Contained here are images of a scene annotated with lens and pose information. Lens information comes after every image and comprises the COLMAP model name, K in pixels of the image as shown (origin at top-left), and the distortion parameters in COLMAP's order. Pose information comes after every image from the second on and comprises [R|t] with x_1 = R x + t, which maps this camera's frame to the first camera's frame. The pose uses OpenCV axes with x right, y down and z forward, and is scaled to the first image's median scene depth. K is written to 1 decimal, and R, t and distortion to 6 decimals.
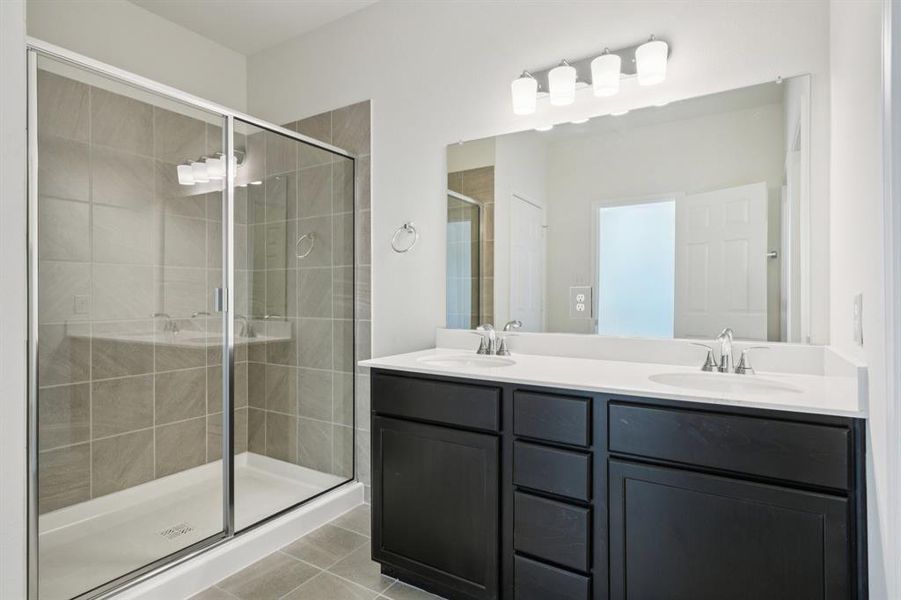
lens RADIAL K [[487.1, 0, 451.1], [0, 487.1, 296.0], [0, 0, 1]] dist [0.005934, -0.002205]
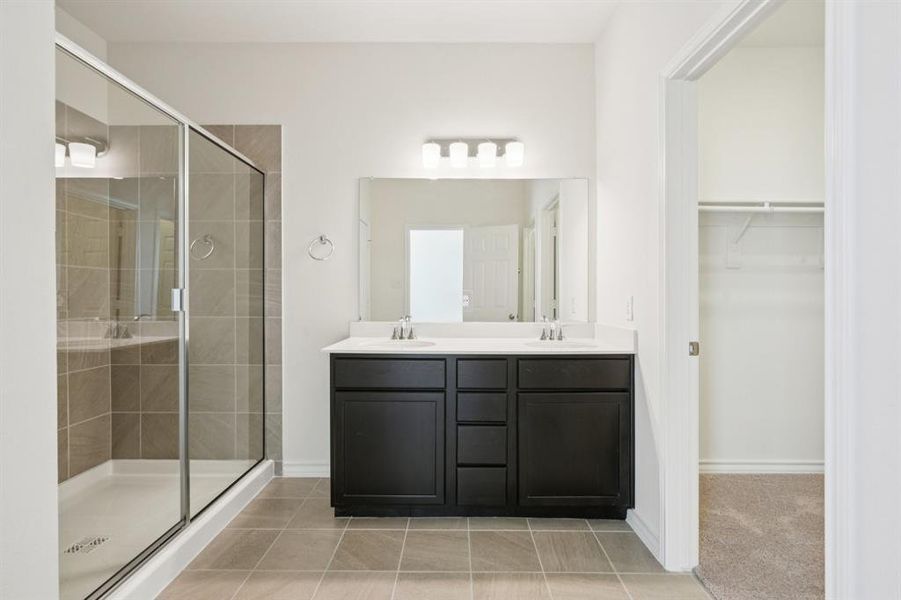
lens RADIAL K [[410.0, 0, 464.7], [0, 410.0, 300.2], [0, 0, 1]] dist [-0.000083, 0.000384]
pose [[0.845817, -0.003171, 0.533464, -0.314771], [-0.001278, 0.999967, 0.007971, 0.001362], [-0.533472, -0.007424, 0.845785, -0.048940]]
